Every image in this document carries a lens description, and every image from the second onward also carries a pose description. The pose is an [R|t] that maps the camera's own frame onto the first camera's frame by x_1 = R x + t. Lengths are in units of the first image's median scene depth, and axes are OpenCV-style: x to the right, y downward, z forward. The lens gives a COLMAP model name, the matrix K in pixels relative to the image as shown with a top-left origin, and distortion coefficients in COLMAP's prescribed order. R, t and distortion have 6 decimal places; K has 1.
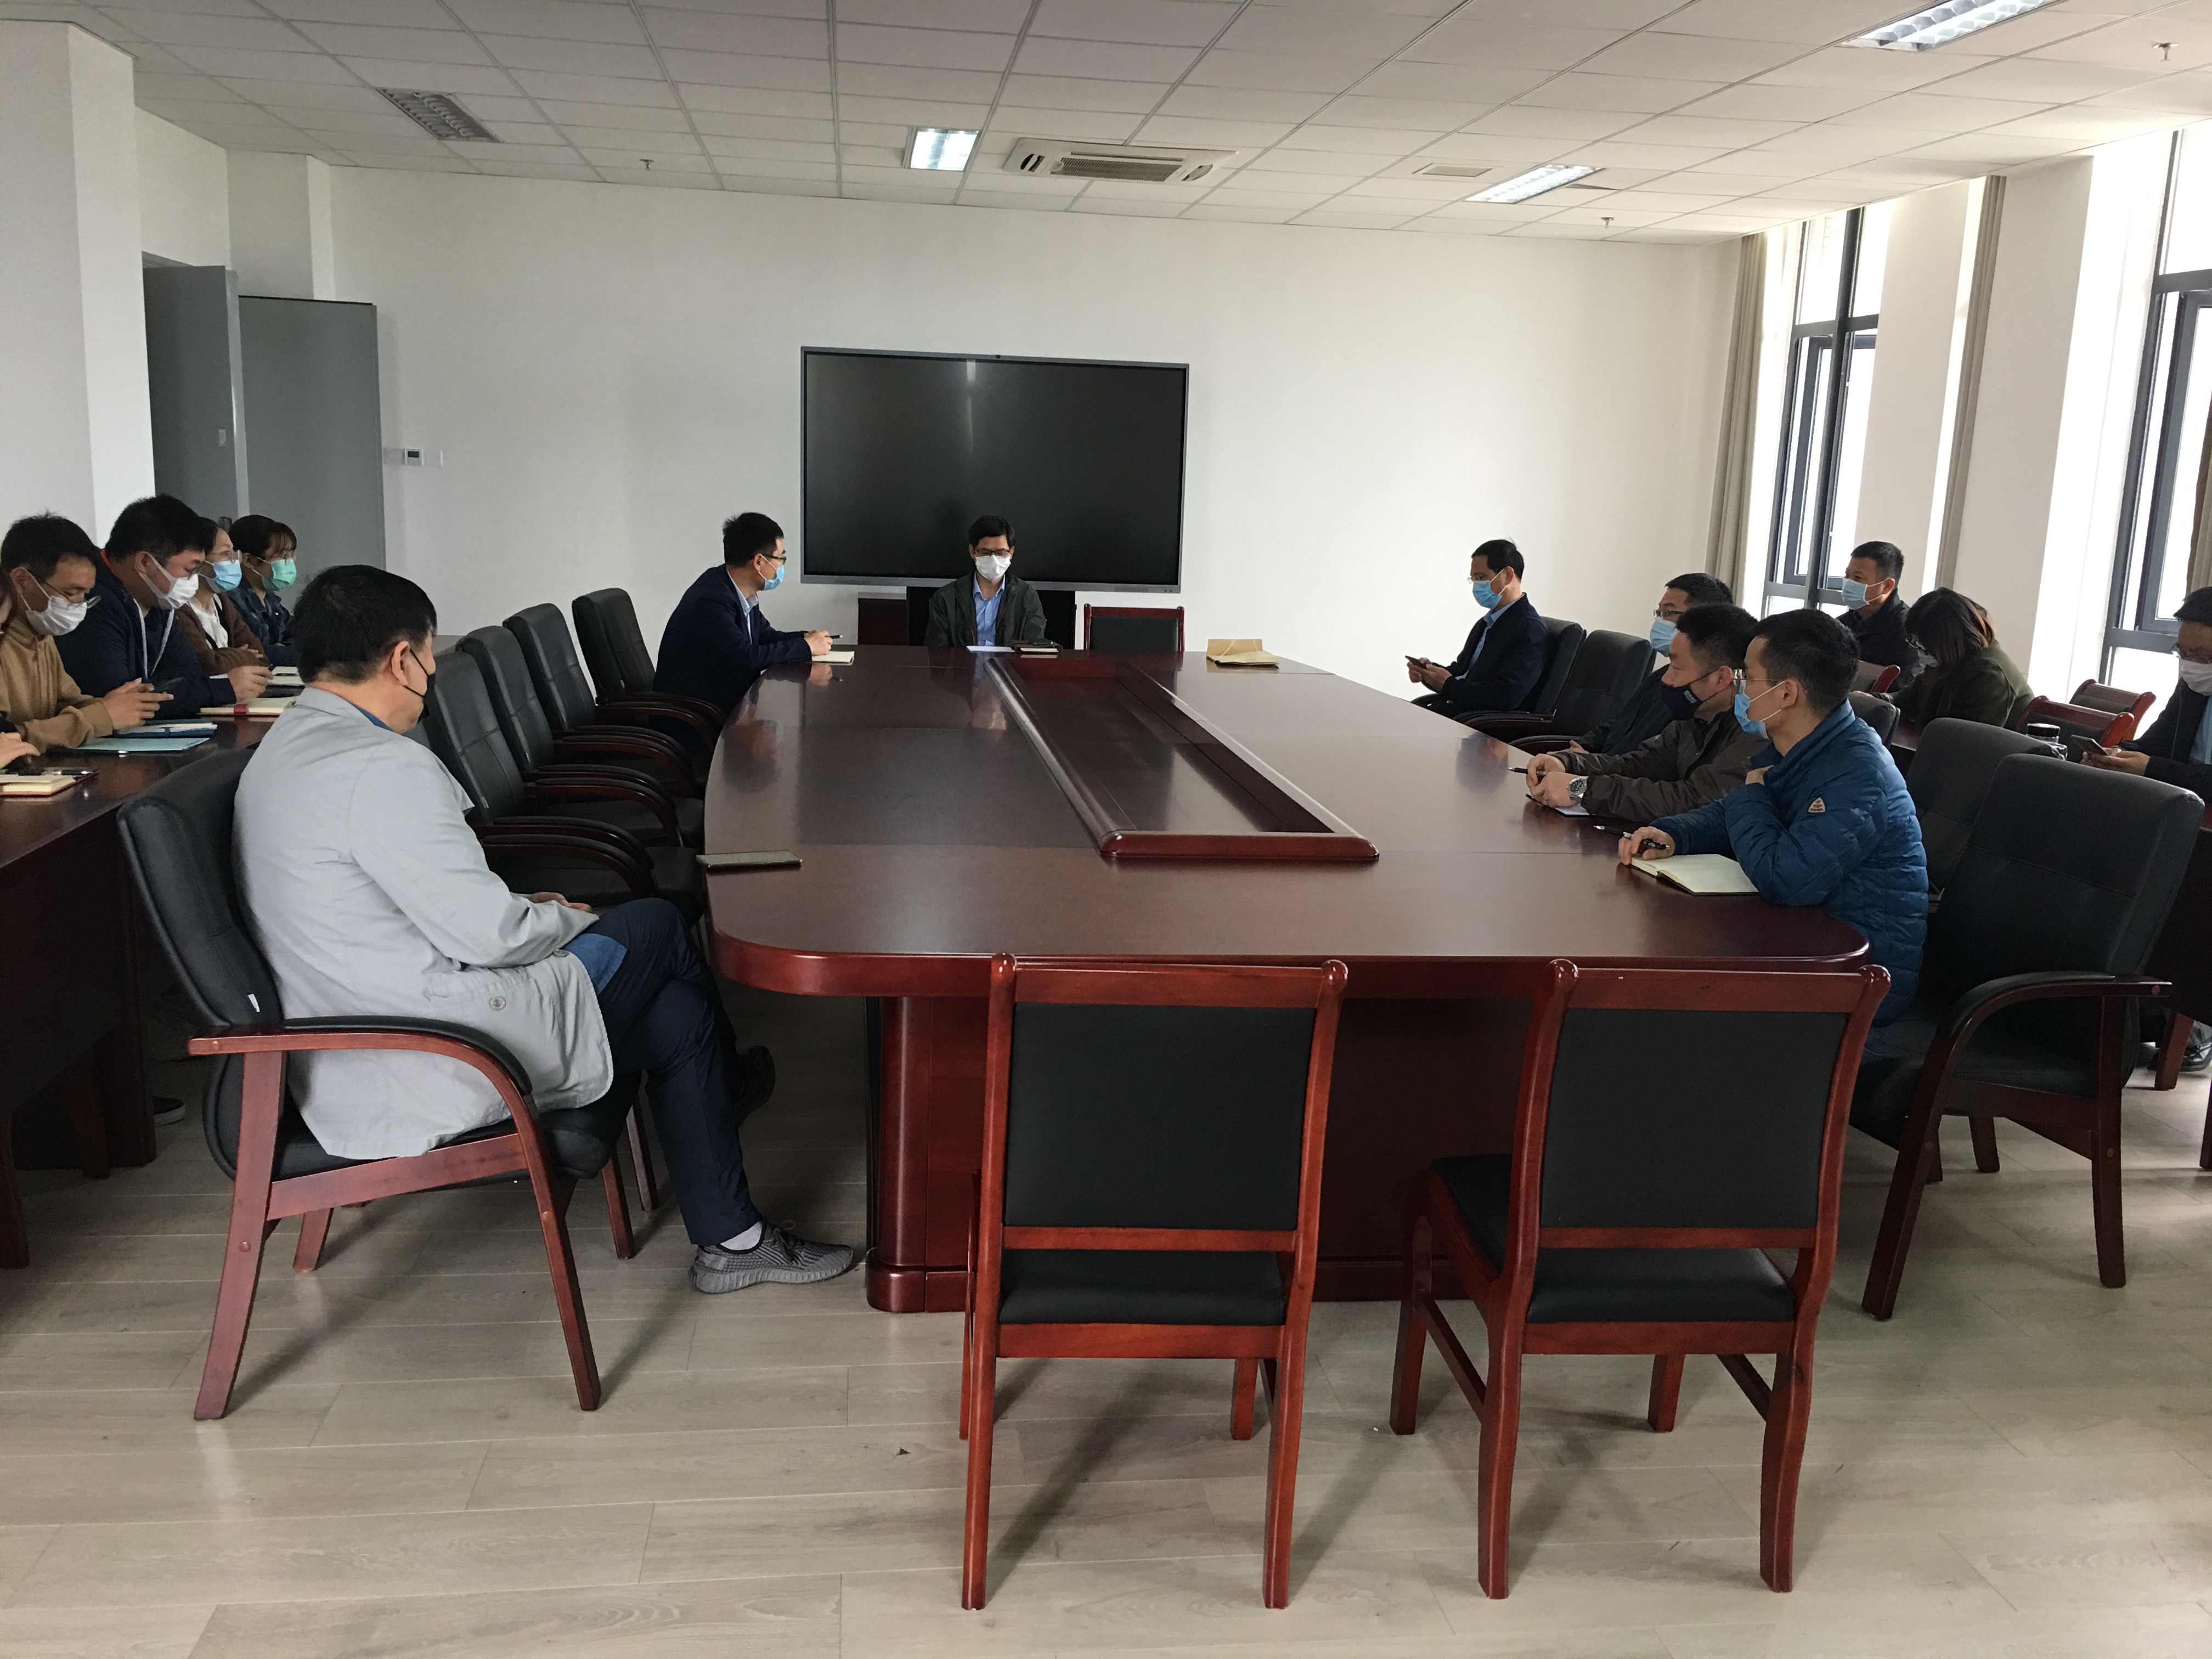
lens RADIAL K [[1871.5, 0, 1108.0], [0, 1871.5, 818.0], [0, 0, 1]] dist [0.067964, -0.048811]
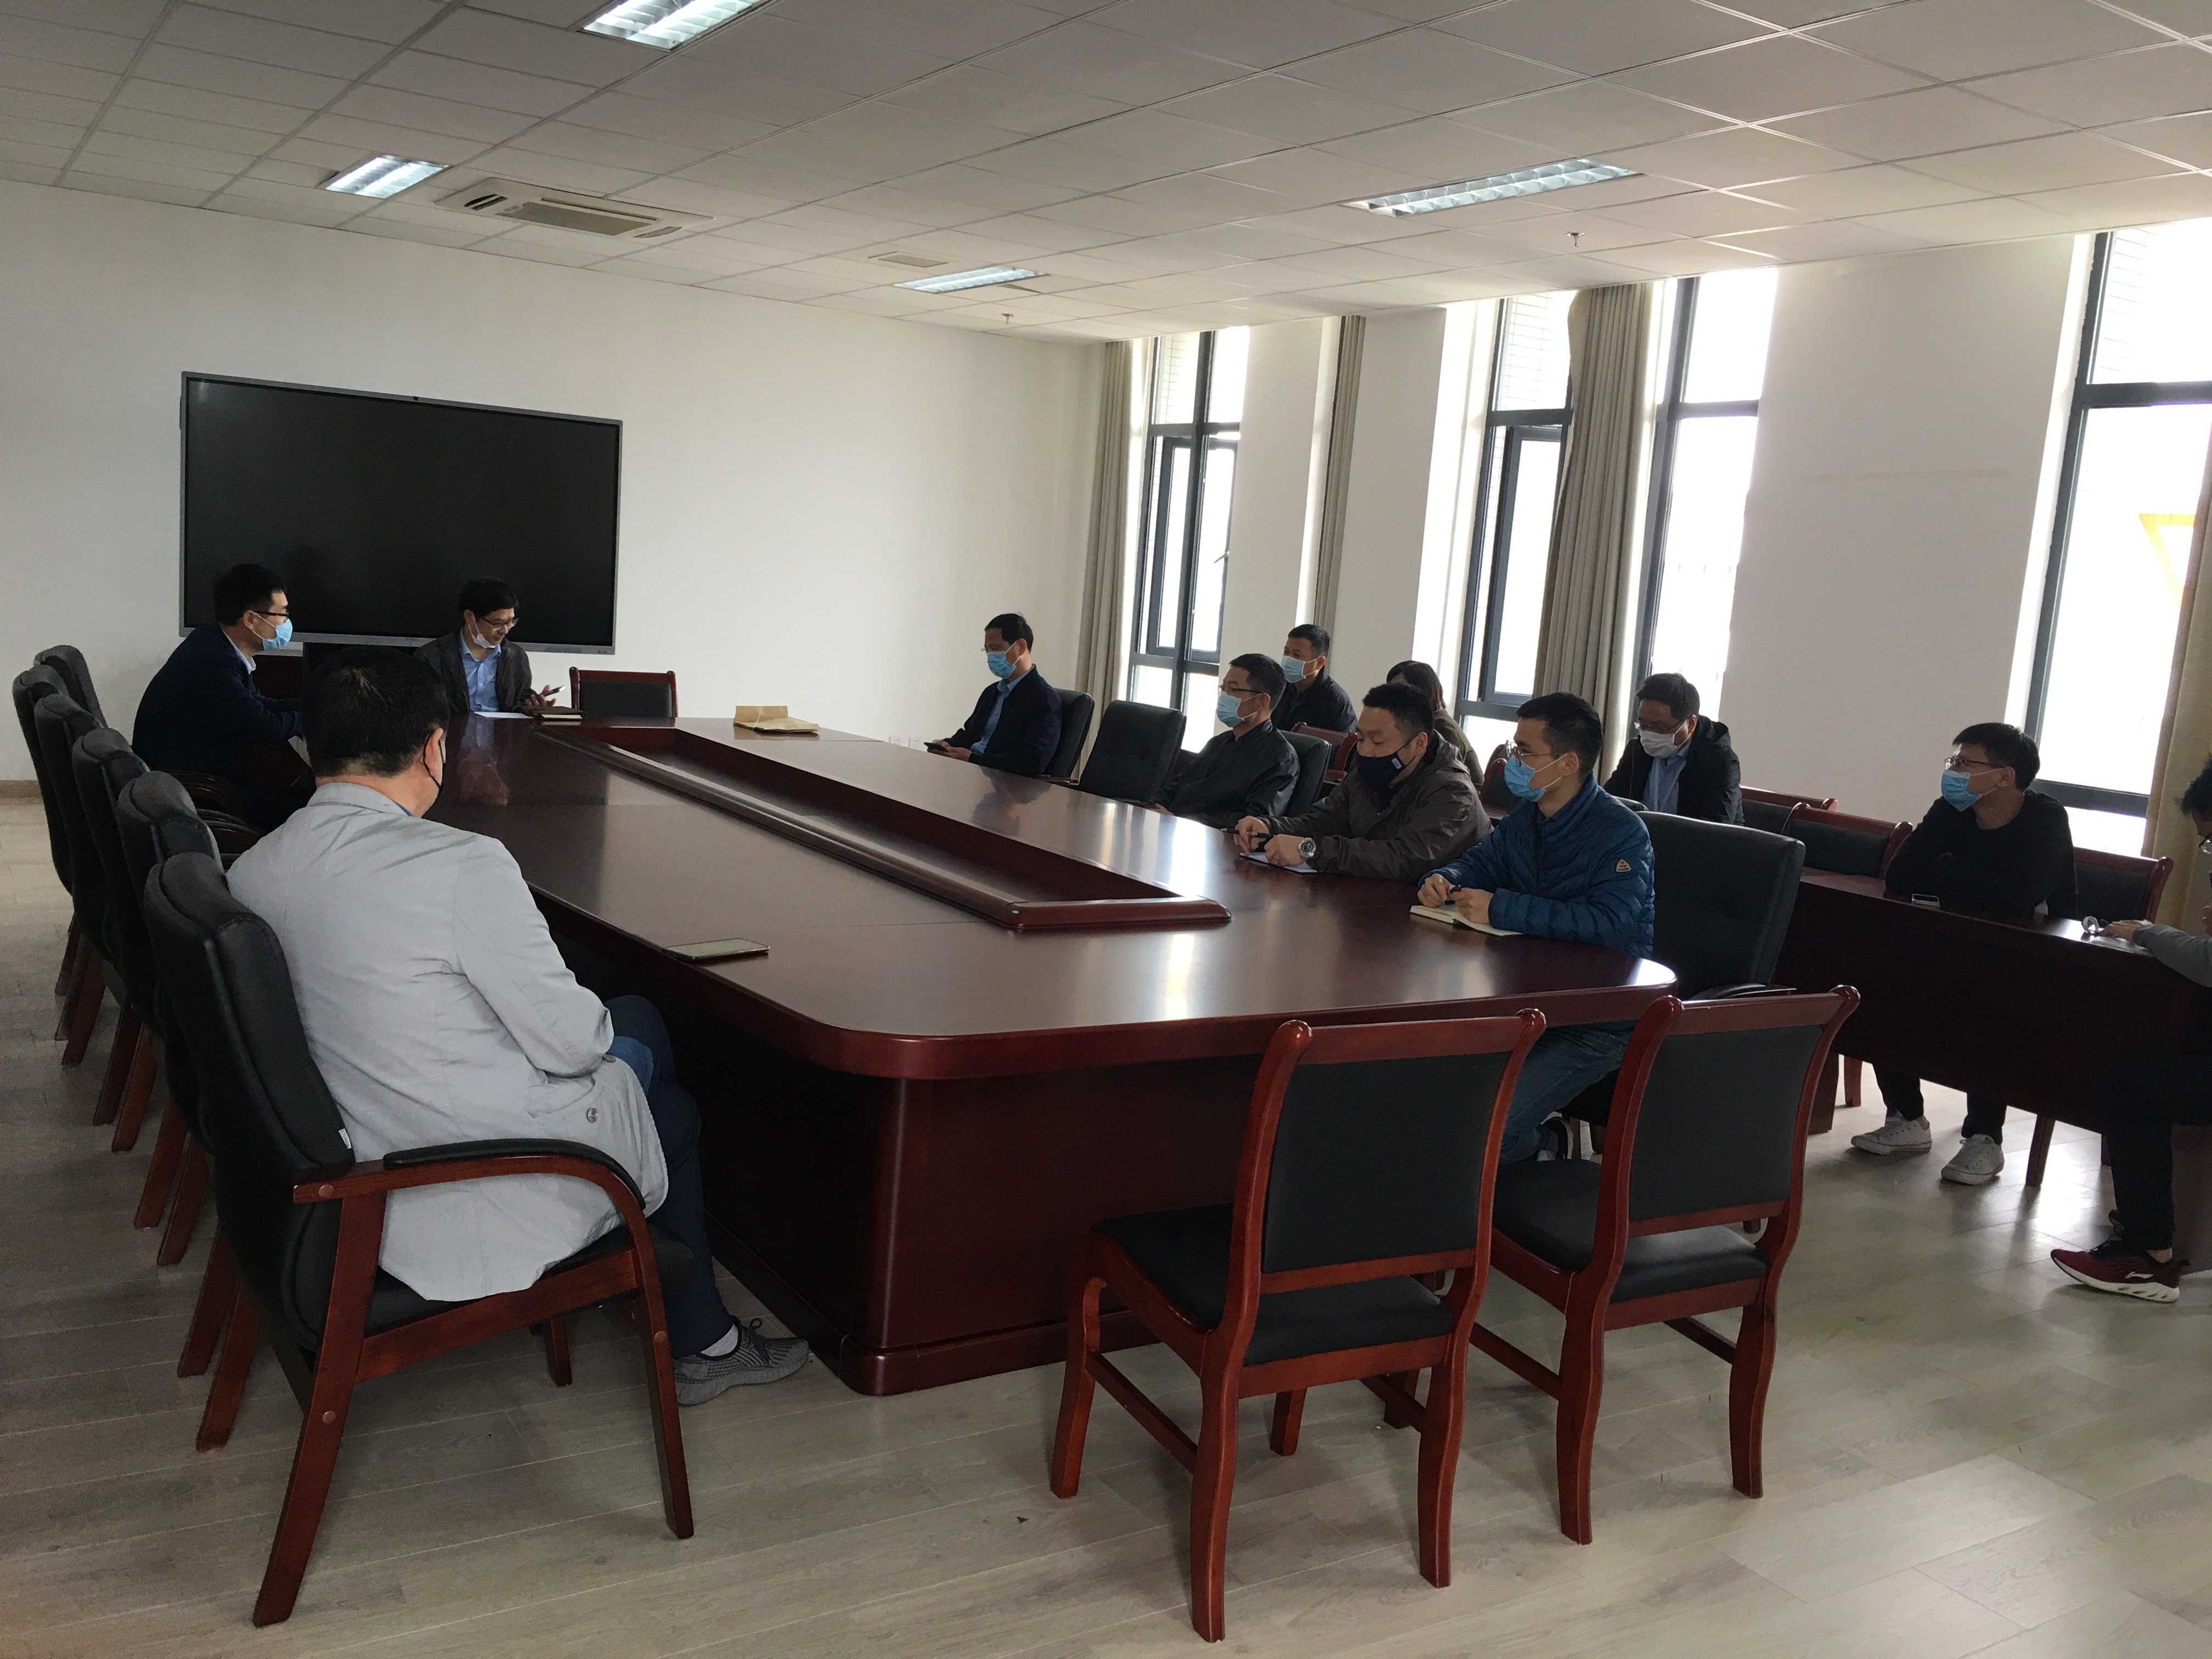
lens RADIAL K [[1871.5, 0, 1123.6], [0, 1871.5, 817.9], [0, 0, 1]] dist [0.067964, -0.048811]
pose [[0.909195, -0.022885, 0.415741, -0.177368], [0.034947, 0.999159, -0.021426, -0.007594], [-0.414901, 0.034010, 0.909231, 0.012179]]
